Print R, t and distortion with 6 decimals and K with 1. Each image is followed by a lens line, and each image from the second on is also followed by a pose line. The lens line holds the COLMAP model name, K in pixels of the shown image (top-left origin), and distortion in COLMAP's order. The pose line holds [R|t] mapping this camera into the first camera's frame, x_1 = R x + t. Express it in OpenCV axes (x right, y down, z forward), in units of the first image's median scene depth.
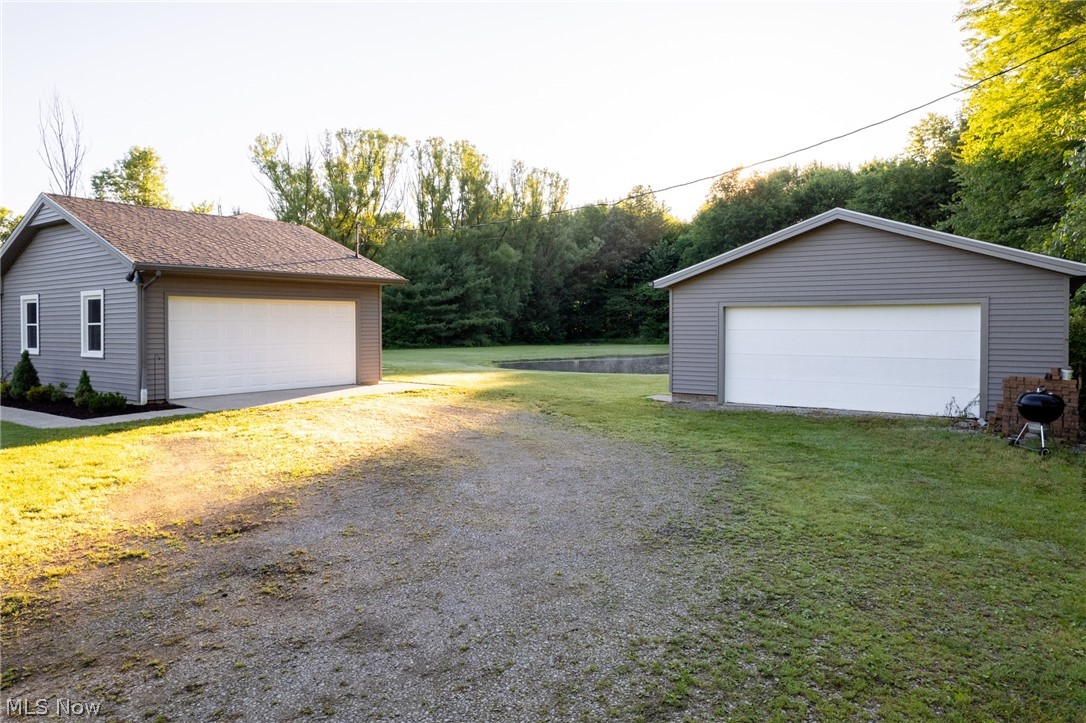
lens RADIAL K [[752.1, 0, 547.6], [0, 752.1, 324.0], [0, 0, 1]] dist [-0.009635, -0.001863]
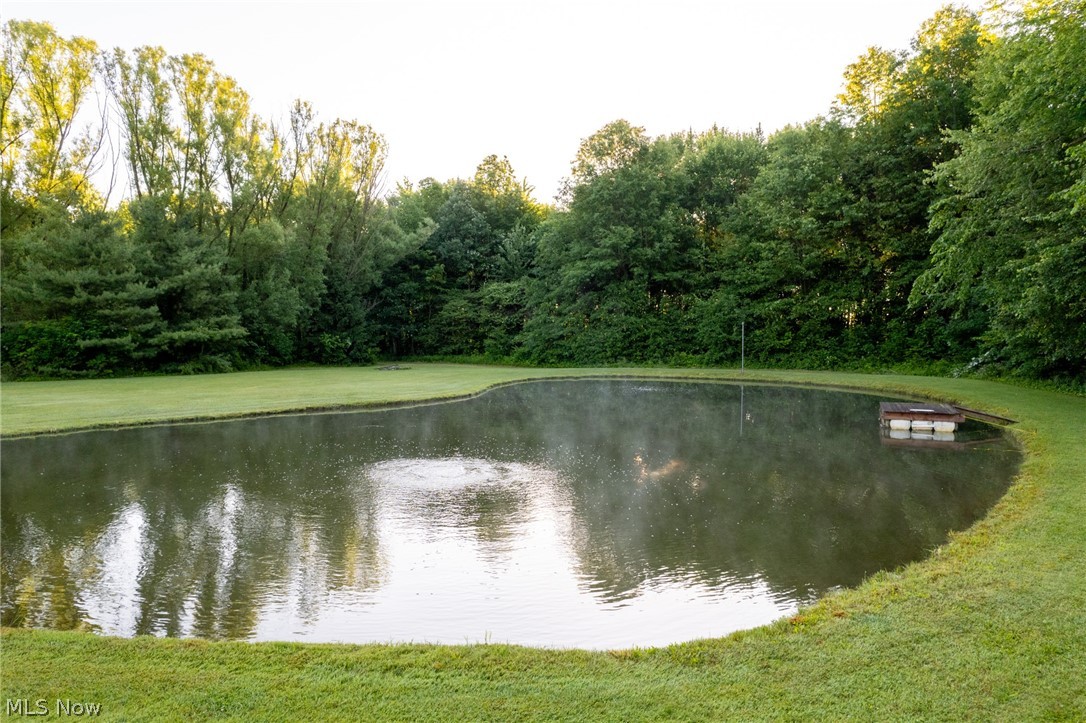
lens RADIAL K [[766.8, 0, 543.0], [0, 766.8, 361.5], [0, 0, 1]] dist [-0.004473, -0.003002]
pose [[0.991267, -0.000492, 0.131869, 0.086040], [-0.004567, 0.999265, 0.038054, -0.004952], [-0.131791, -0.038324, 0.990536, 0.260837]]
